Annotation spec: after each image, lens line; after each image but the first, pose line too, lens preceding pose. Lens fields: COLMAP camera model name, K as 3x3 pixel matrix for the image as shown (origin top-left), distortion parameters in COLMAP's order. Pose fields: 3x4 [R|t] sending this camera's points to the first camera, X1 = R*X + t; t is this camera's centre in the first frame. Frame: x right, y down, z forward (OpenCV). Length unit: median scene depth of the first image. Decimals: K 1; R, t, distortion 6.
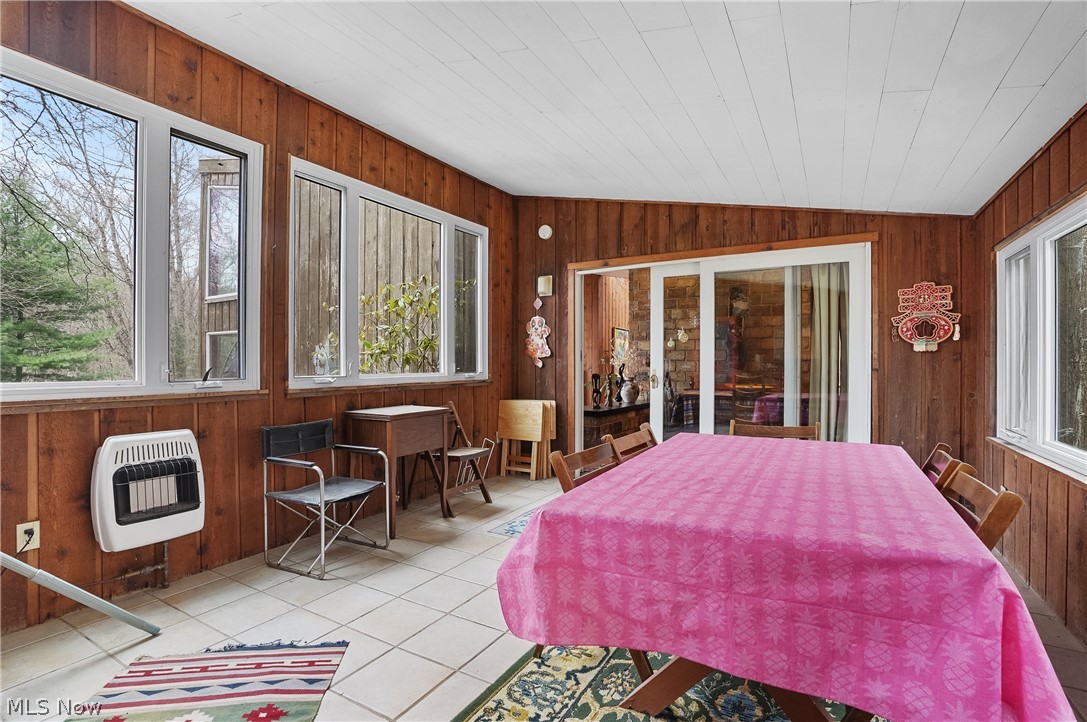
lens RADIAL K [[506.6, 0, 538.2], [0, 506.6, 361.7], [0, 0, 1]] dist [-0.060290, 0.012029]
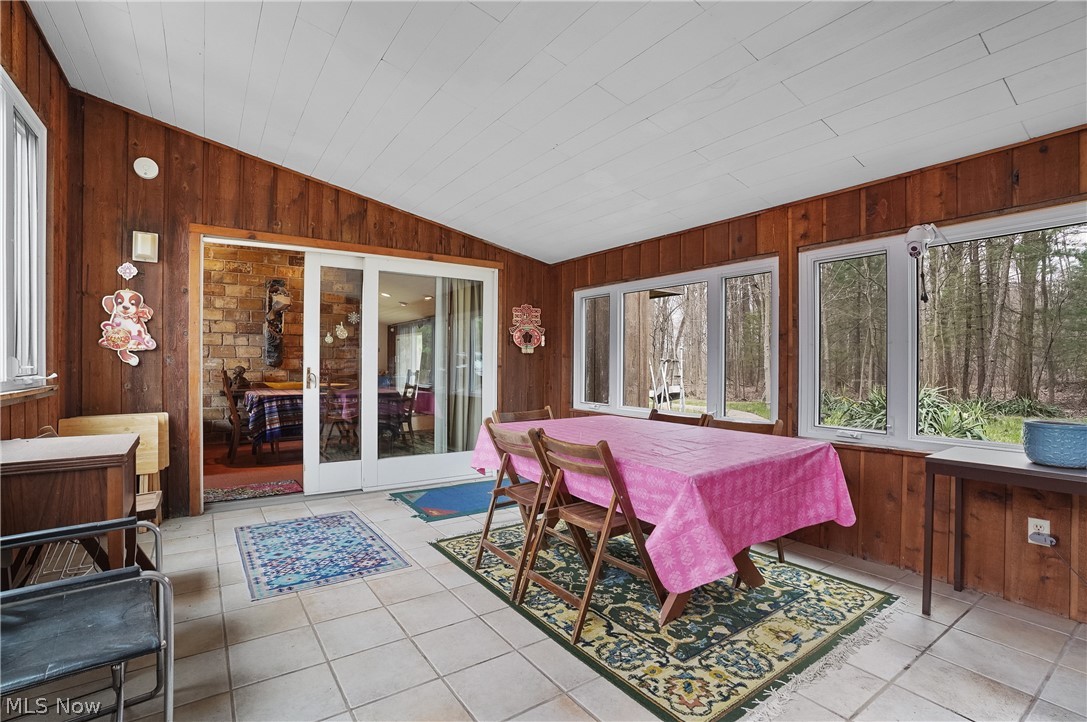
lens RADIAL K [[506.6, 0, 541.0], [0, 506.6, 364.9], [0, 0, 1]] dist [-0.060290, 0.012029]
pose [[0.422496, -0.002445, 0.906361, -0.410017], [-0.007499, 0.999953, 0.006193, 0.002580], [-0.906334, -0.009413, 0.422458, 0.264759]]
